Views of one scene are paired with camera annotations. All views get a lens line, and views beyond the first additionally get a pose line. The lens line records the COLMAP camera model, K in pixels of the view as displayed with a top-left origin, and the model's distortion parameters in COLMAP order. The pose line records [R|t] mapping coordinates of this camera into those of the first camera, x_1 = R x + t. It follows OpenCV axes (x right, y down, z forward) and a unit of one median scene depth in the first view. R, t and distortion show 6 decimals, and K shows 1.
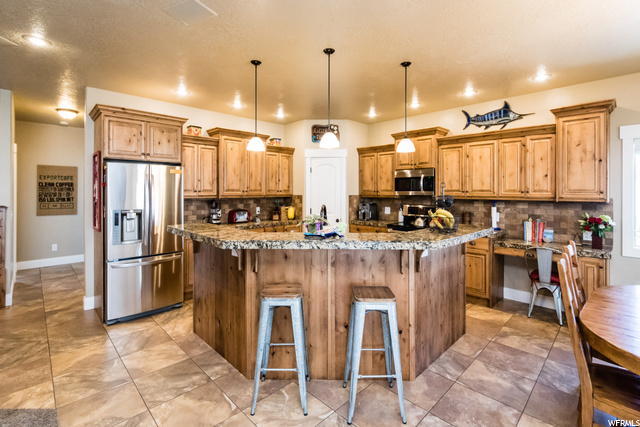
lens RADIAL K [[307.5, 0, 325.4], [0, 307.5, 193.1], [0, 0, 1]] dist [-0.013863, 0.000745]
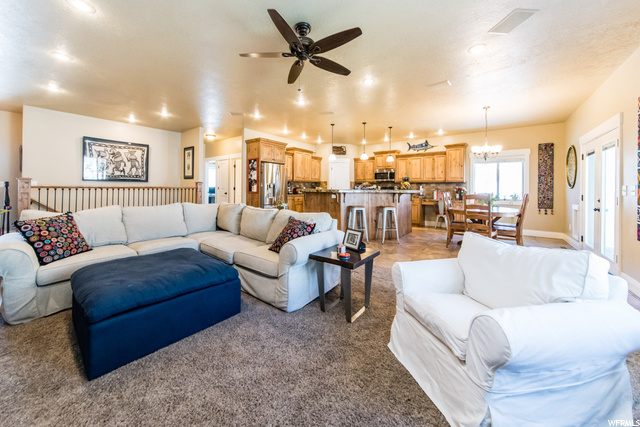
lens RADIAL K [[230.1, 0, 315.4], [0, 230.1, 186.3], [0, 0, 1]] dist [0.014427, 0.000805]
pose [[0.994375, 0.010607, 0.105385, -0.408683], [-0.009502, 0.999895, -0.010977, 0.074912], [-0.105490, 0.009913, 0.994371, -0.622854]]
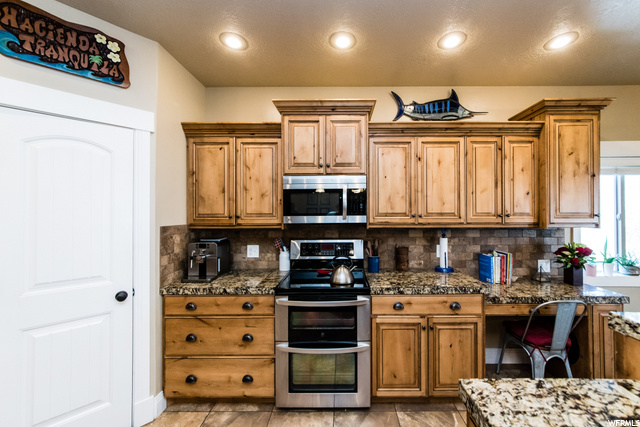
lens RADIAL K [[227.8, 0, 353.1], [0, 227.8, 212.8], [0, 0, 1]] dist [0.000061, 0.000045]
pose [[0.675724, -0.000298, 0.737155, 0.033552], [0.010970, 0.999893, -0.009651, -0.008068], [-0.737073, 0.014608, 0.675655, 0.793393]]
